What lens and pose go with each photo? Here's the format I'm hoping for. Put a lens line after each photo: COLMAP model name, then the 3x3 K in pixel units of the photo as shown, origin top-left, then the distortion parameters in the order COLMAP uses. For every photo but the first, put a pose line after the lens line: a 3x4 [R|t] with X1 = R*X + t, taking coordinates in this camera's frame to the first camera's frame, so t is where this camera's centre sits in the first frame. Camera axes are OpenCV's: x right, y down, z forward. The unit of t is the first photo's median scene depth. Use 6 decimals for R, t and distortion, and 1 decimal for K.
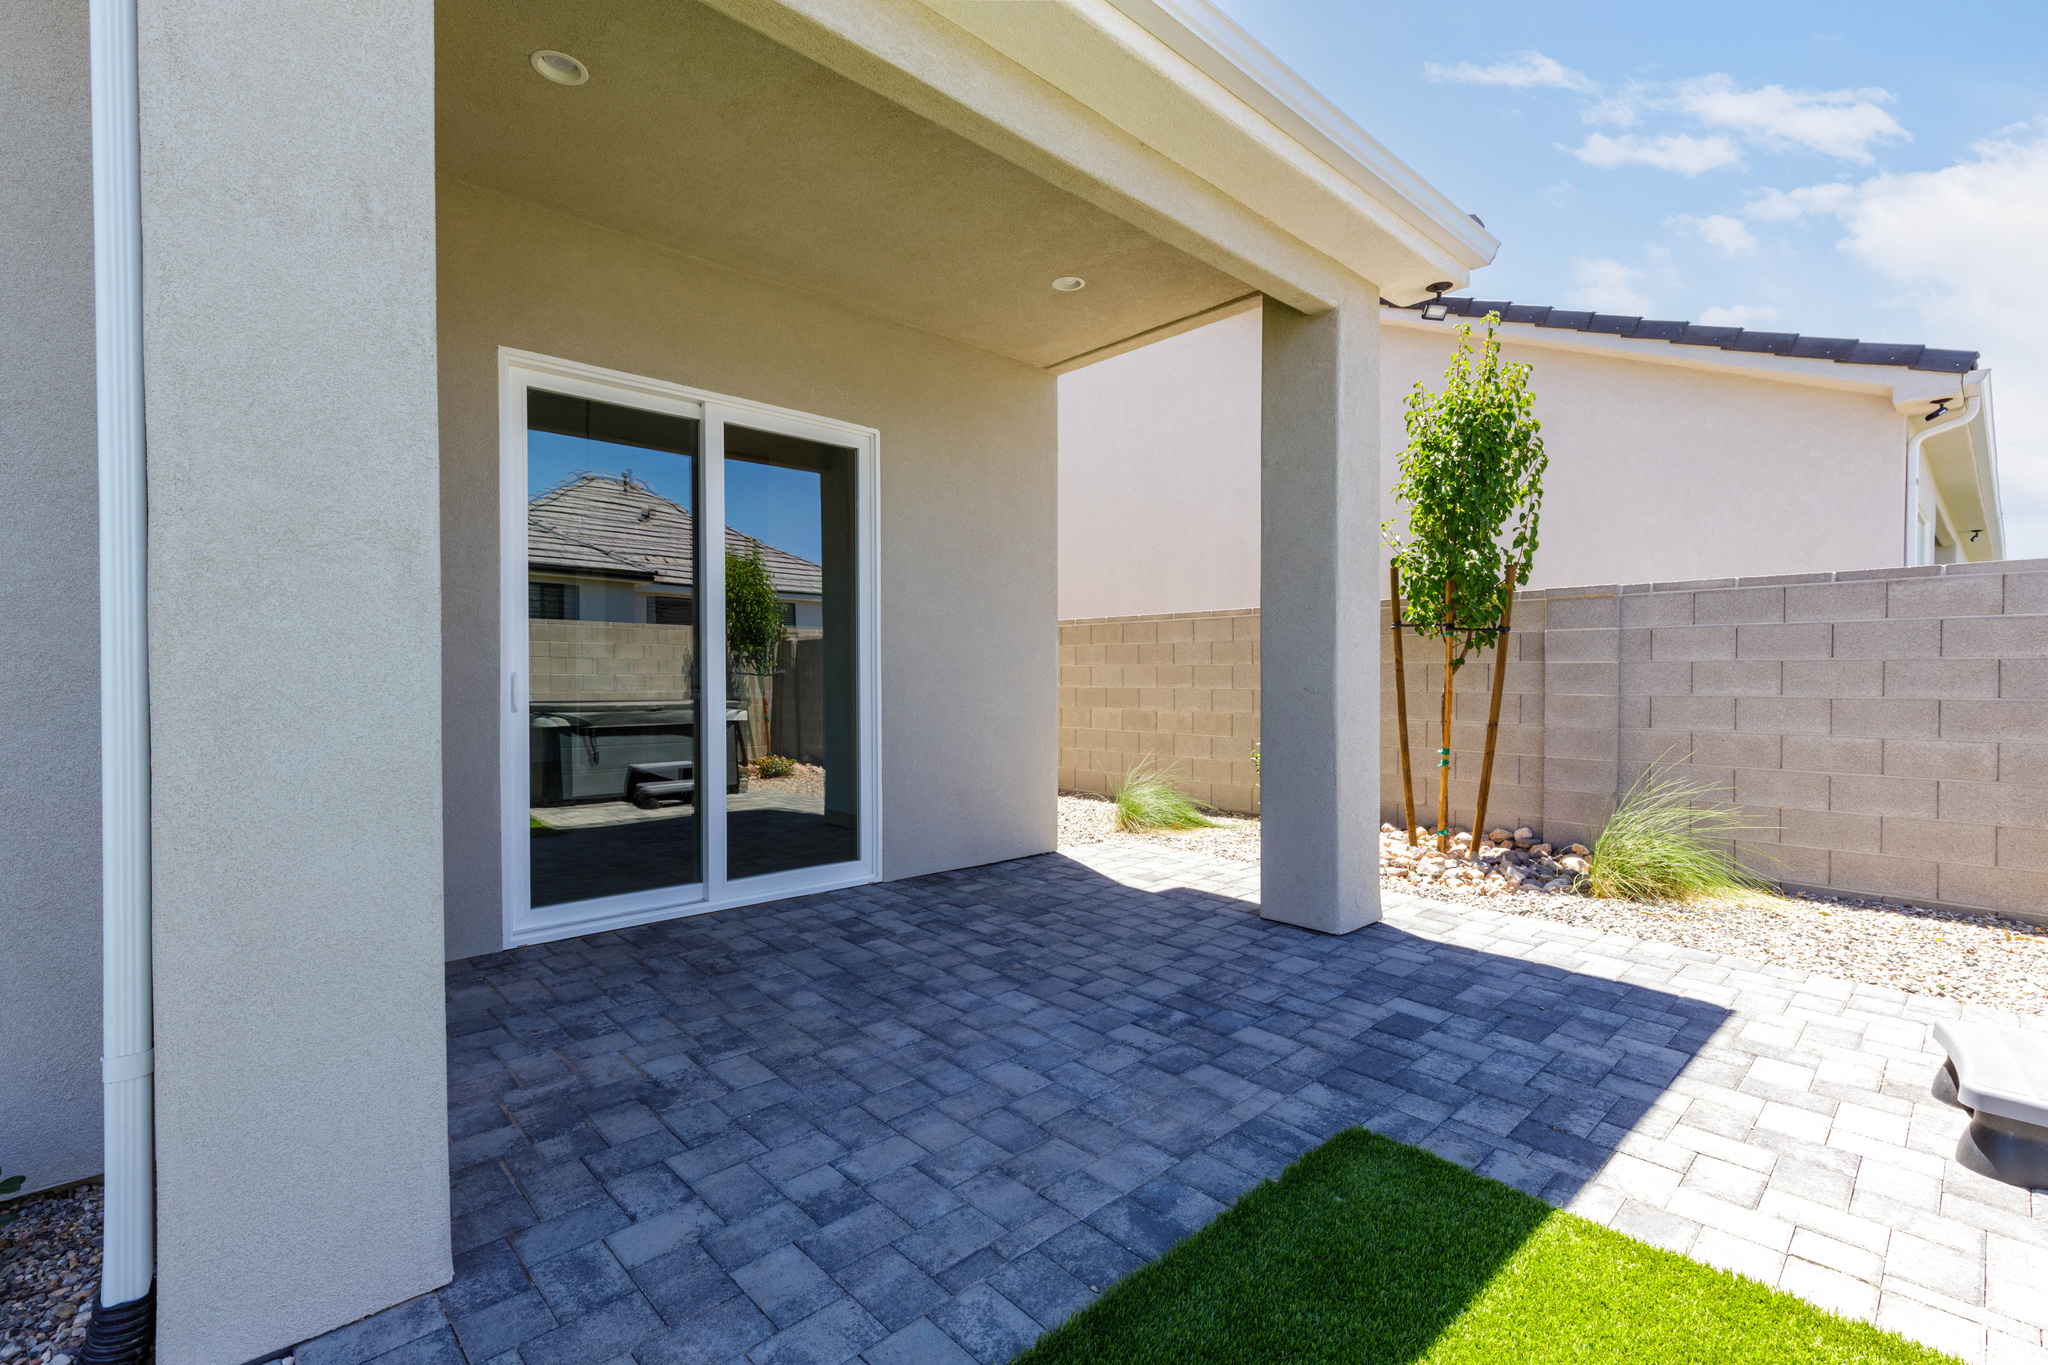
lens RADIAL K [[926.1, 0, 1022.5], [0, 926.1, 686.7], [0, 0, 1]] dist [0.012761, 0.000269]
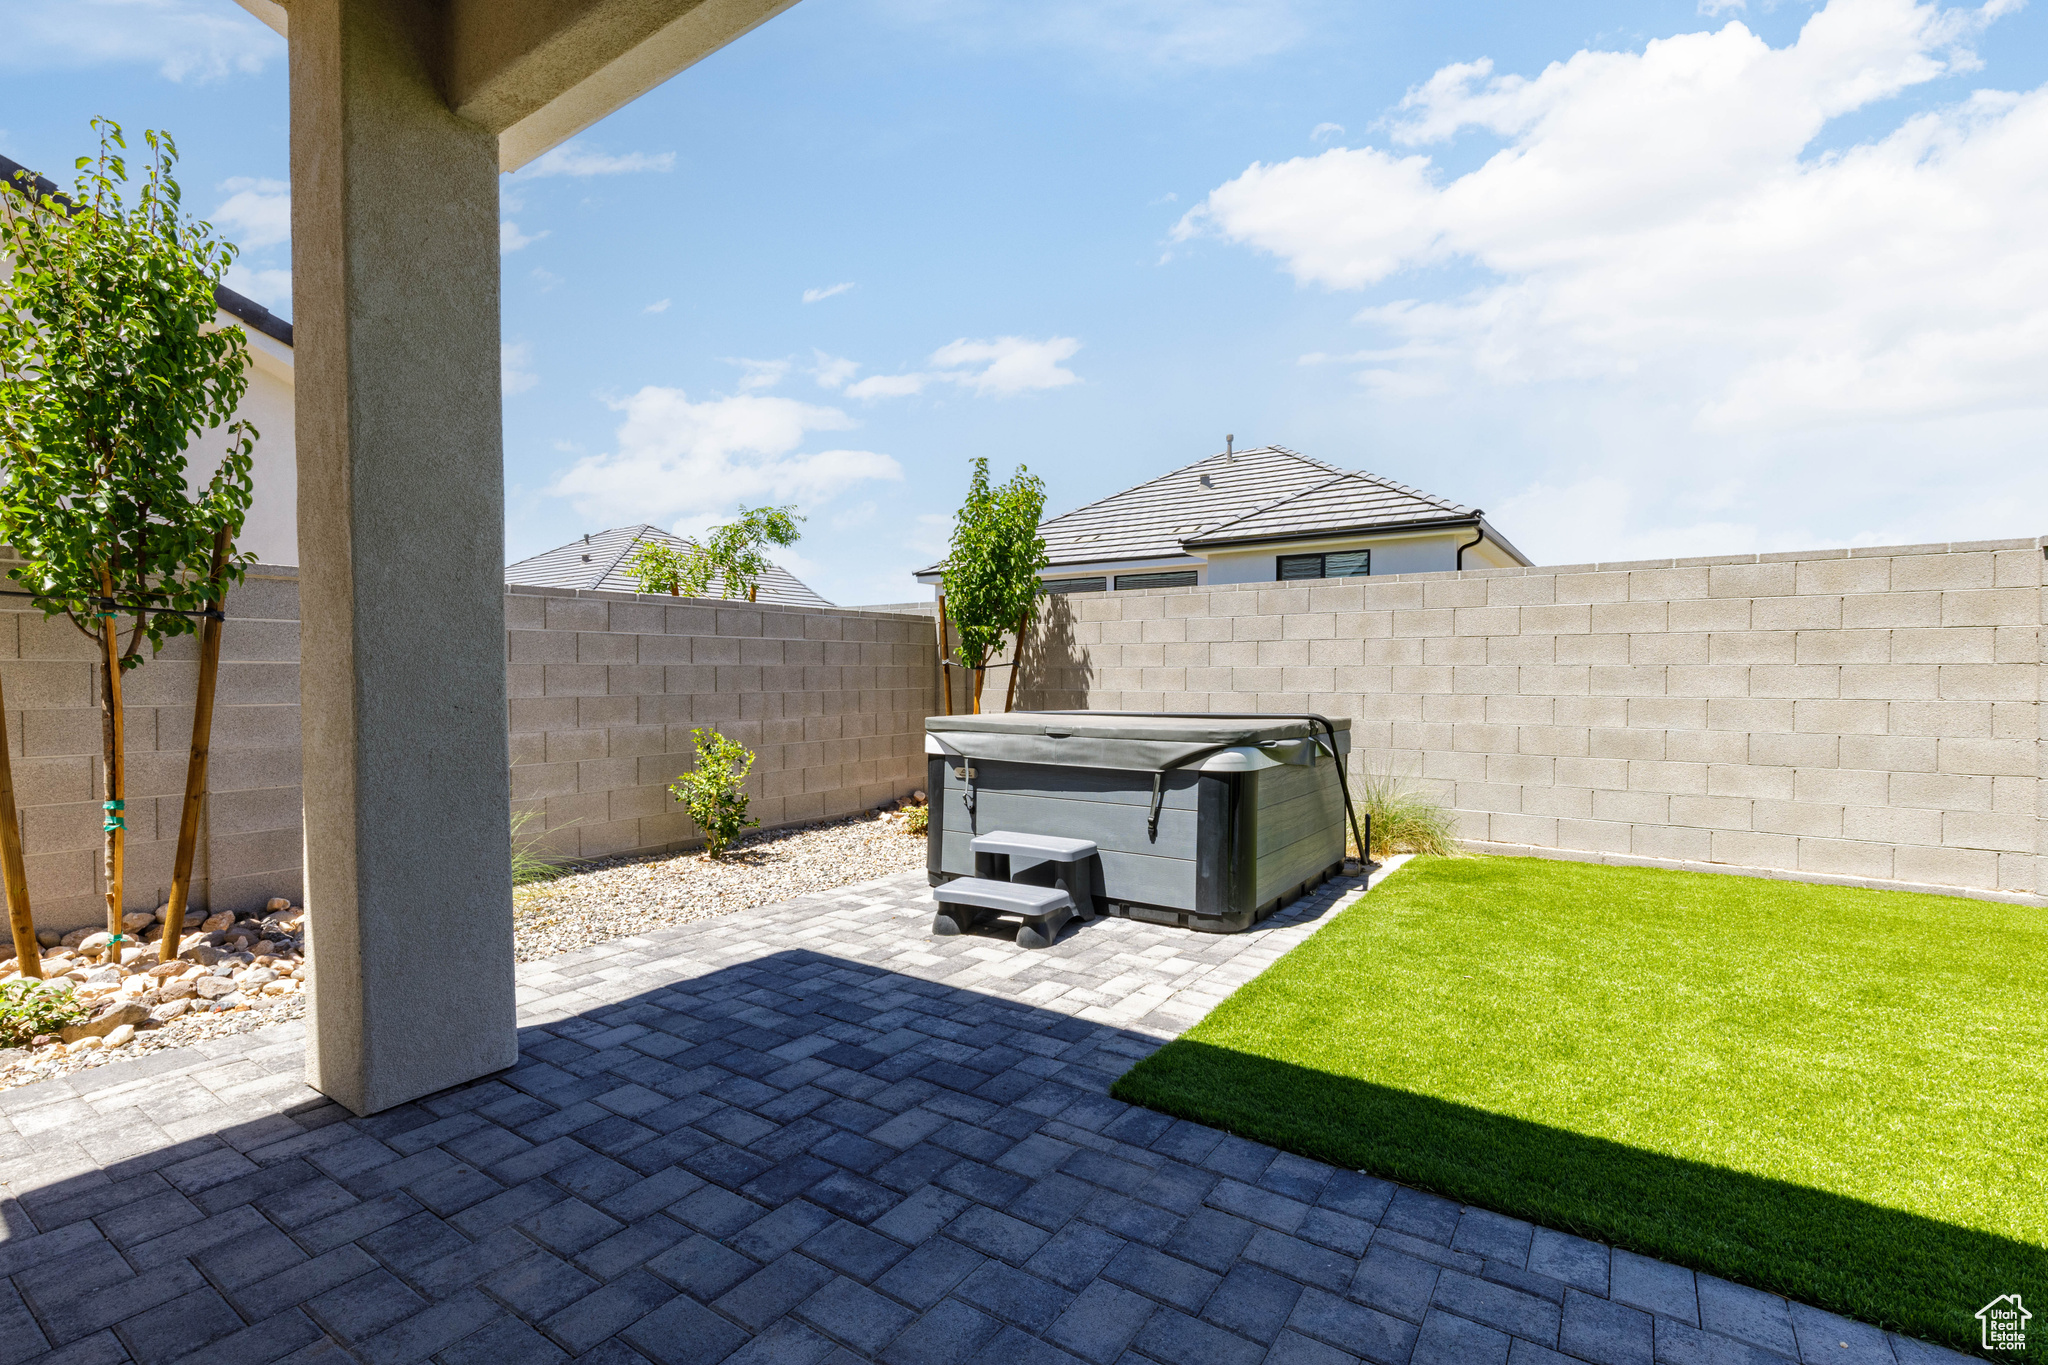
lens RADIAL K [[926.1, 0, 1023.6], [0, 926.1, 681.9], [0, 0, 1]] dist [0.012761, 0.000269]
pose [[-0.222255, -0.012352, 0.974910, -0.470406], [0.013944, 0.999777, 0.015846, -0.022894], [-0.974889, 0.017116, -0.222033, 0.901811]]
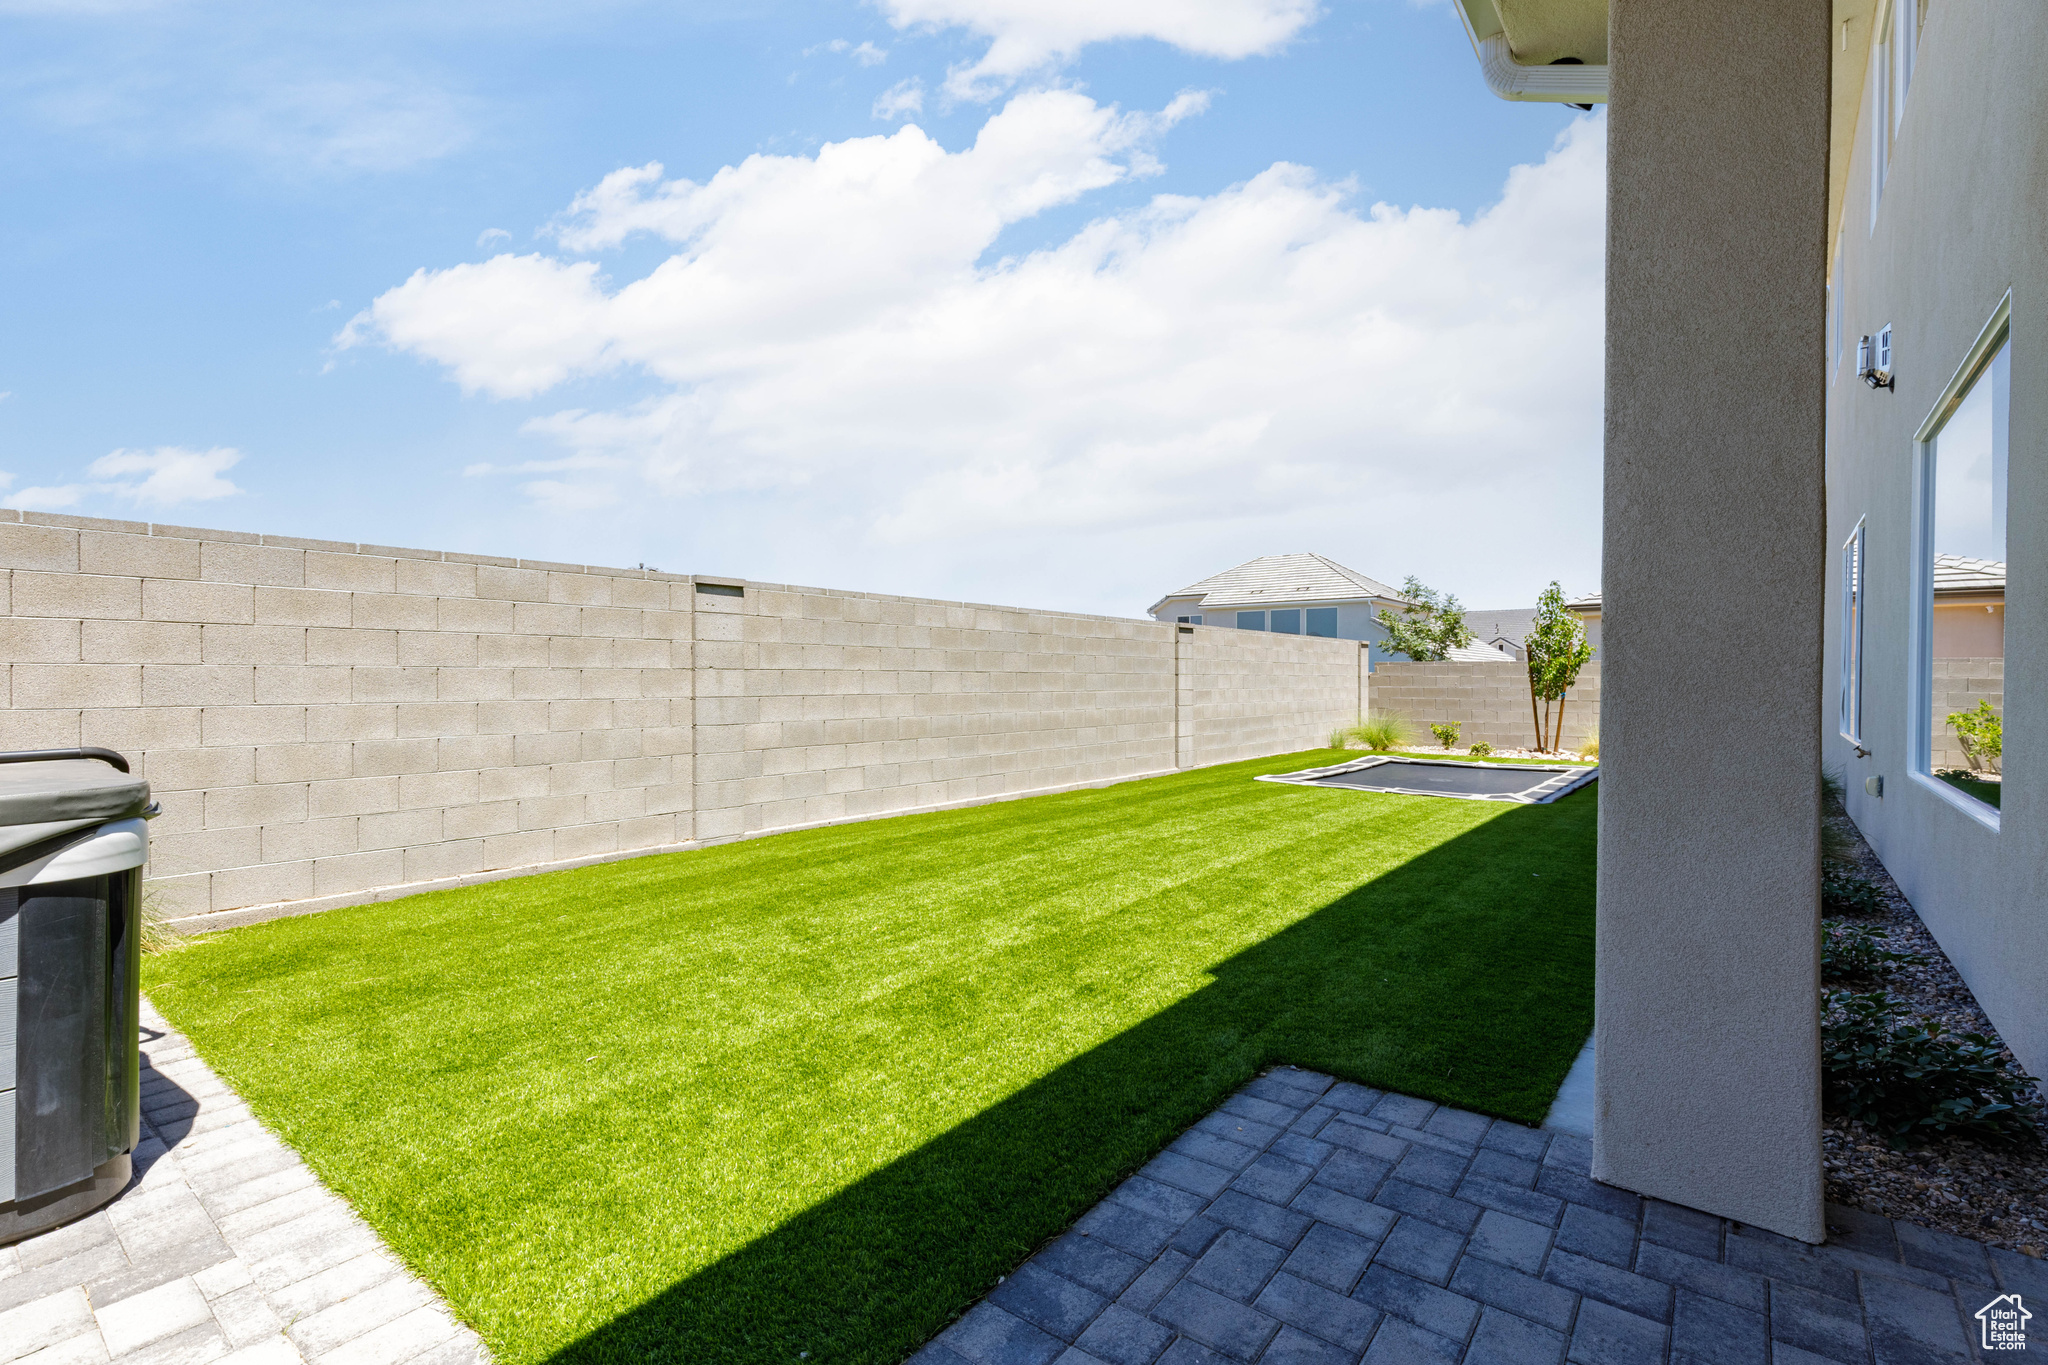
lens RADIAL K [[926.1, 0, 1022.3], [0, 926.1, 684.3], [0, 0, 1]] dist [0.012761, 0.000269]
pose [[-0.988443, -0.002954, -0.151562, 0.163096], [-0.006244, 0.999755, 0.021234, -0.020298], [0.151462, 0.021935, -0.988220, 1.052379]]
